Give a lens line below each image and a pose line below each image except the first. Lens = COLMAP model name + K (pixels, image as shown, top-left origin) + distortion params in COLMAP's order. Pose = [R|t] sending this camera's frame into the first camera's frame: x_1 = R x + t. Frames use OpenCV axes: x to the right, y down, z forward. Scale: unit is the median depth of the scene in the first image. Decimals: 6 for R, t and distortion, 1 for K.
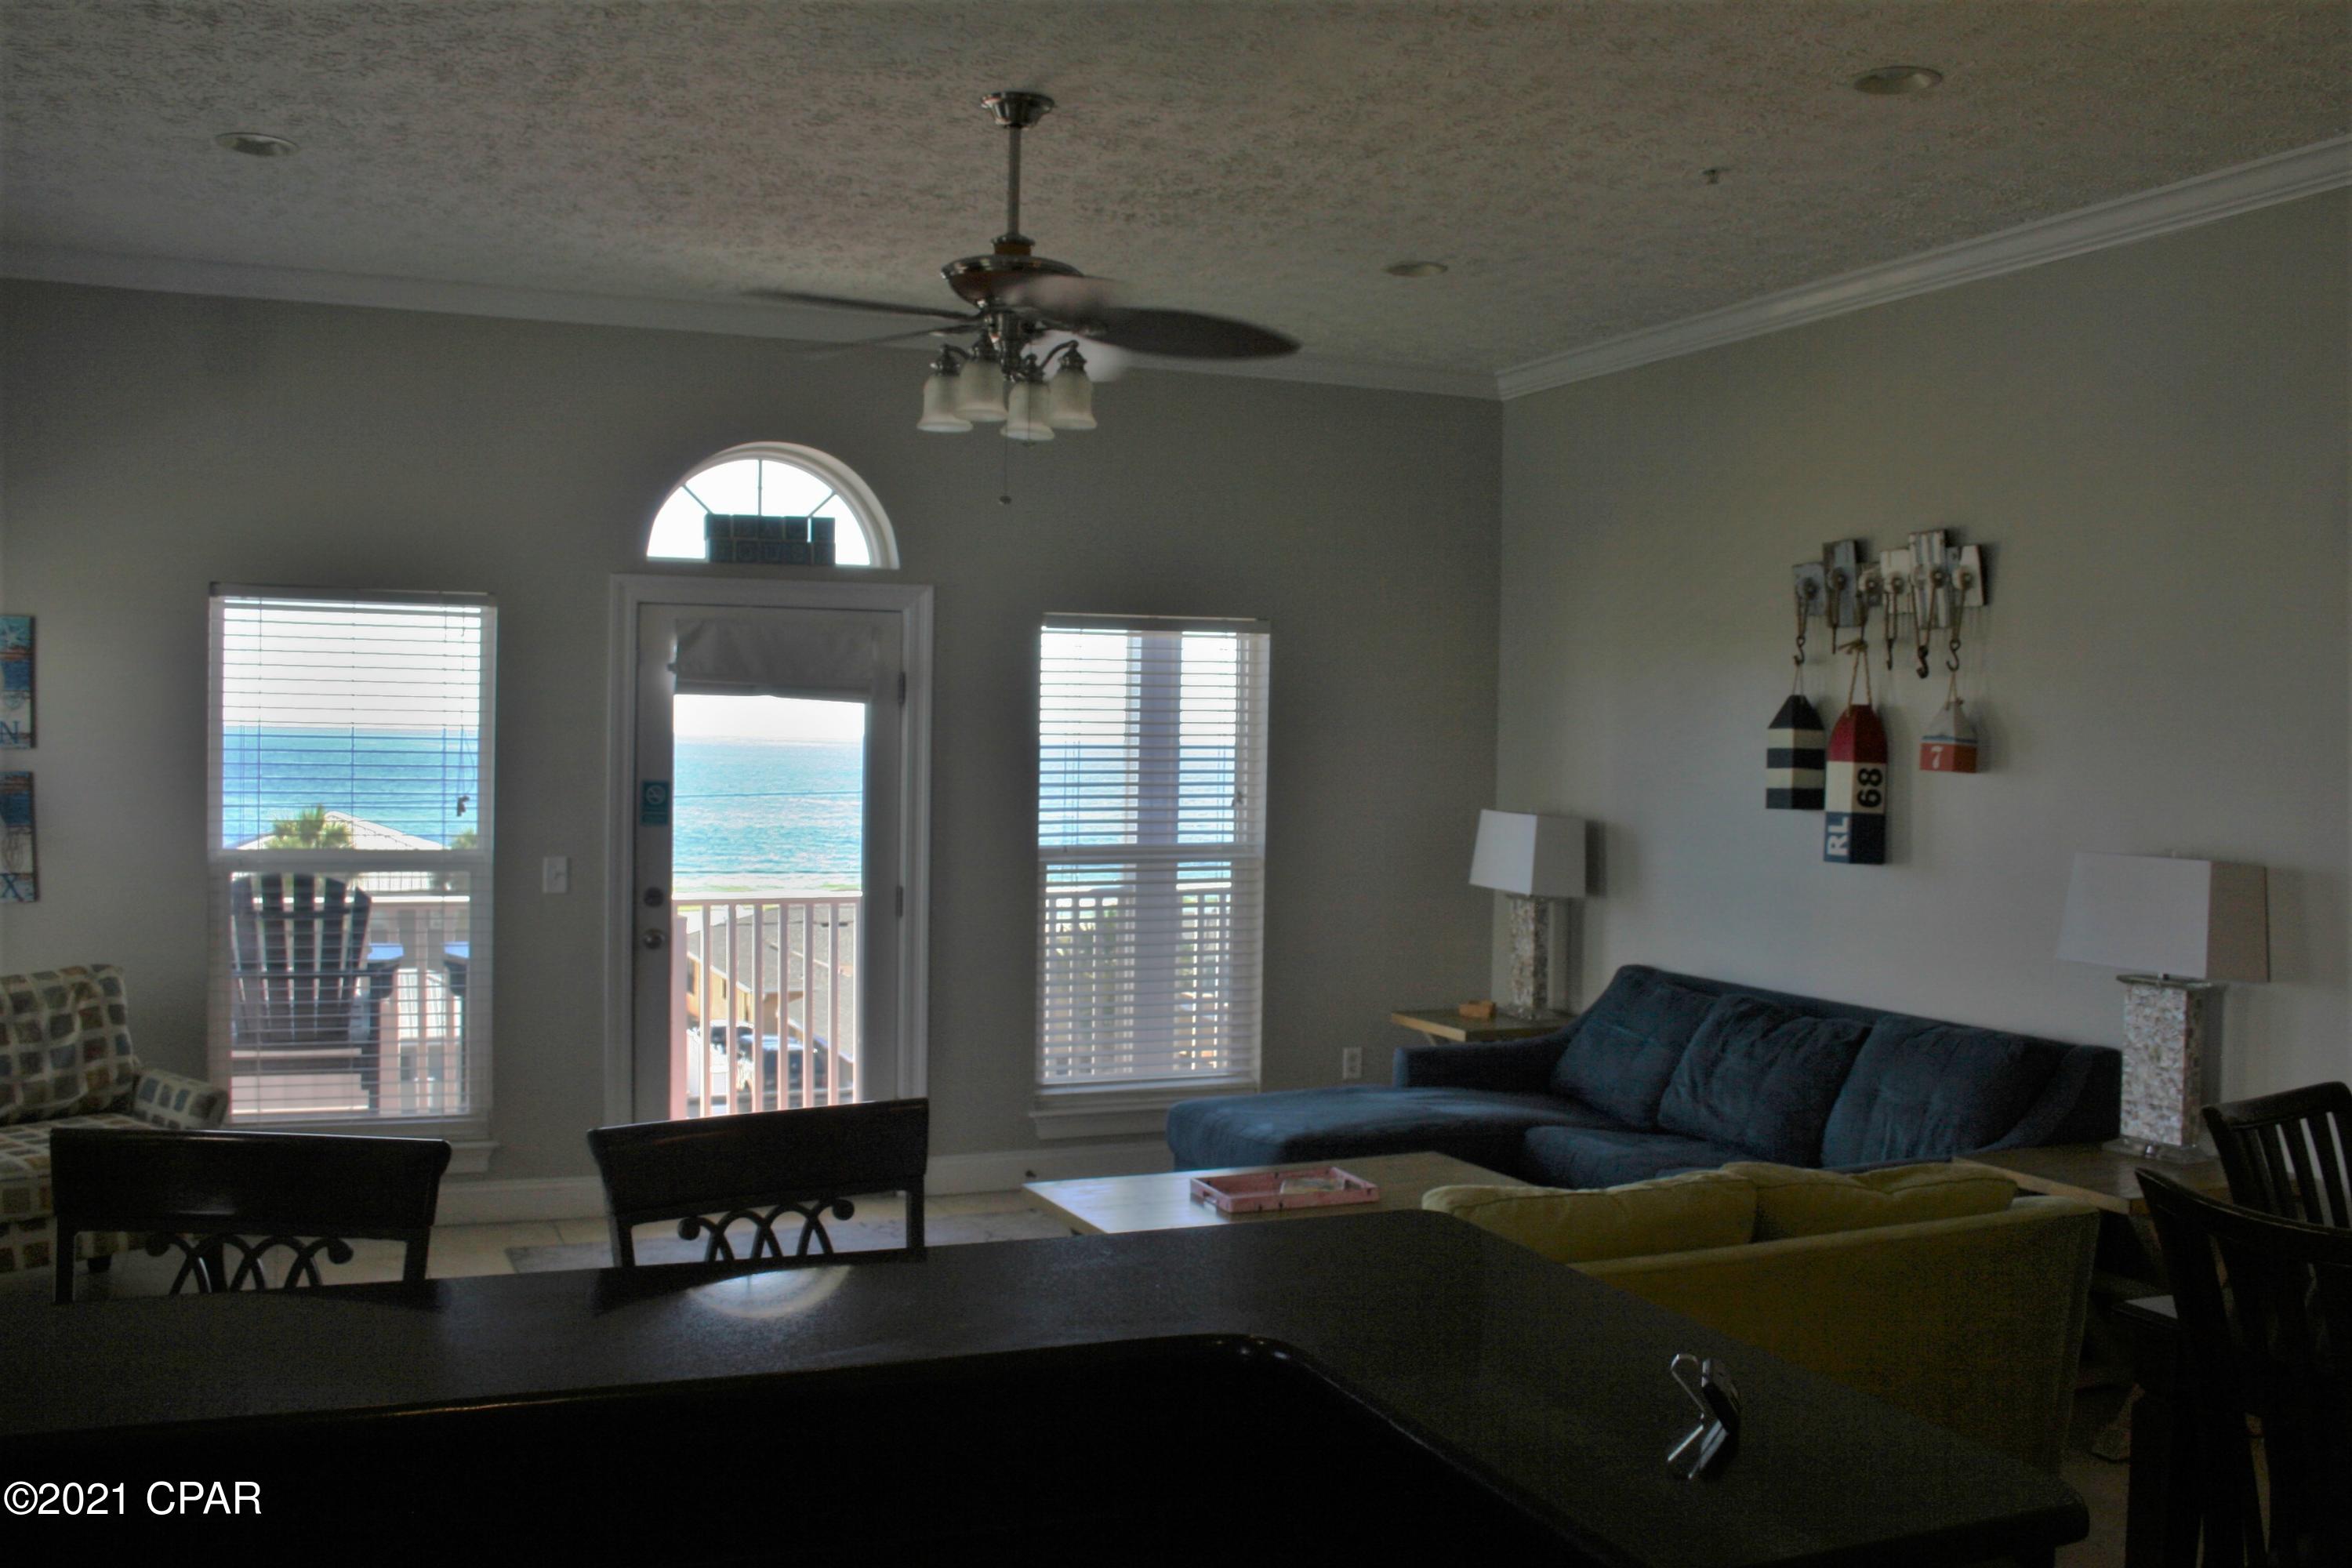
lens RADIAL K [[2159.1, 0, 1176.0], [0, 2159.1, 784.0], [0, 0, 1]] dist [-0.153118, 0.135404]
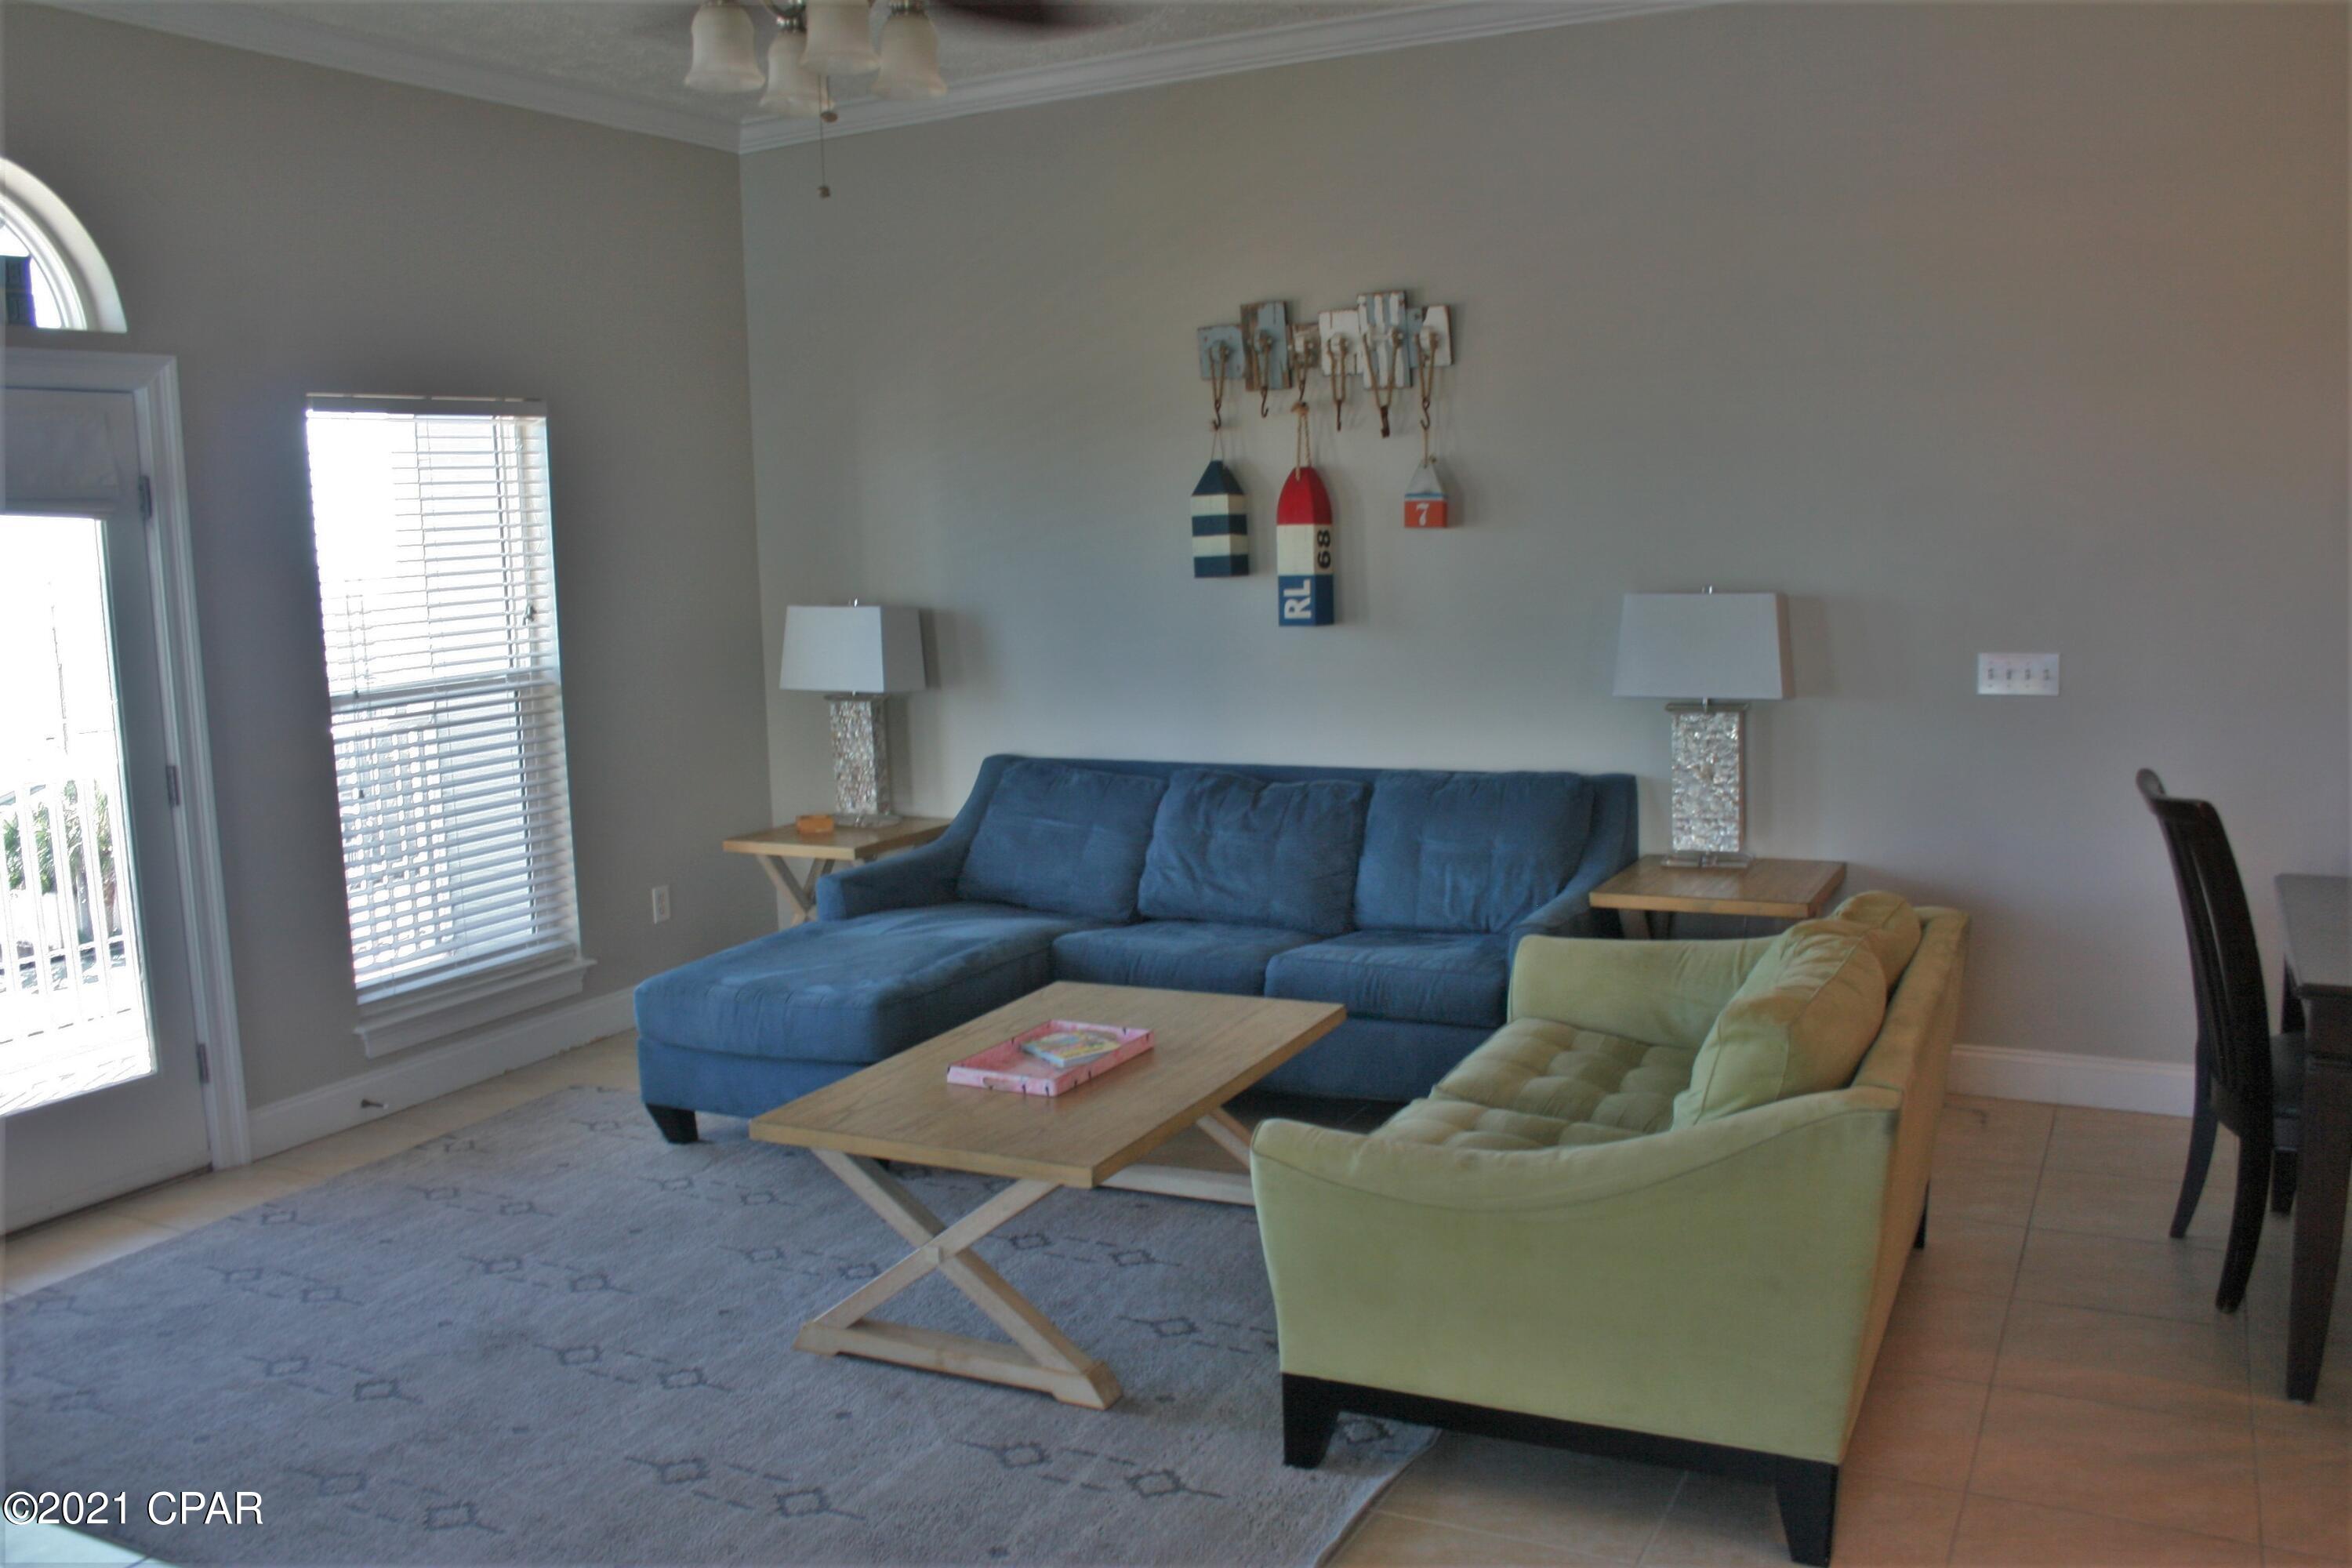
lens RADIAL K [[1960.0, 0, 1169.2], [0, 1960.0, 796.4], [0, 0, 1]] dist [-0.166075, 0.126976]
pose [[0.768054, -0.129737, 0.627106, -0.292928], [0.060223, 0.989557, 0.130962, -0.007135], [-0.637547, -0.062819, 0.767846, 0.298052]]
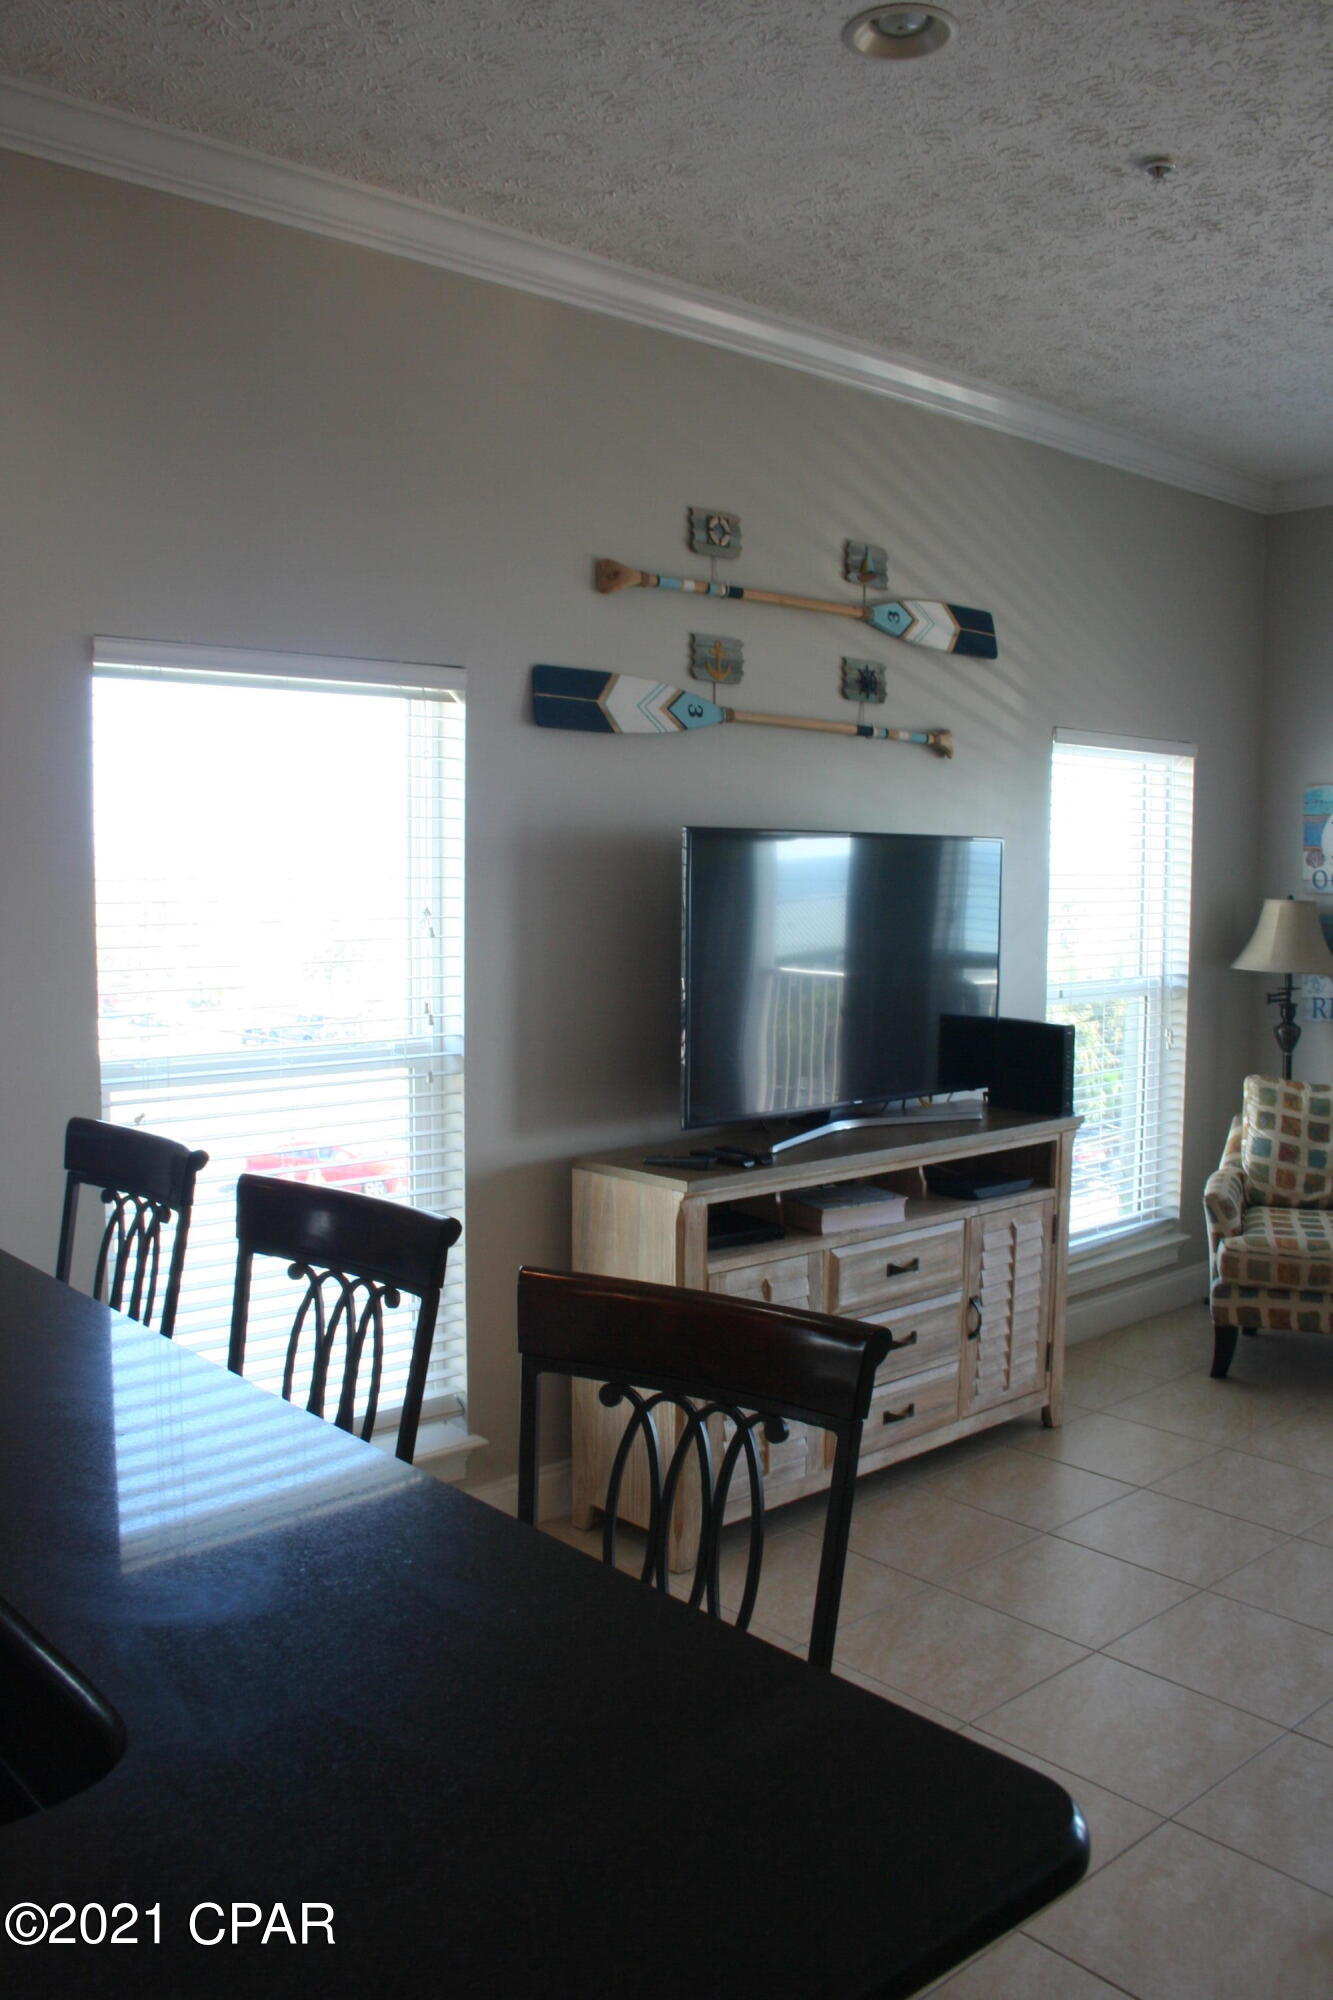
lens RADIAL K [[1666.6, 0, 666.5], [0, 1666.6, 1000.0], [0, 0, 1]] dist [-0.166075, 0.126976]
pose [[0.311977, 0.057497, -0.948348, 0.165260], [-0.021029, 0.998340, 0.053611, 0.001392], [0.949857, 0.003217, 0.312669, 0.293339]]
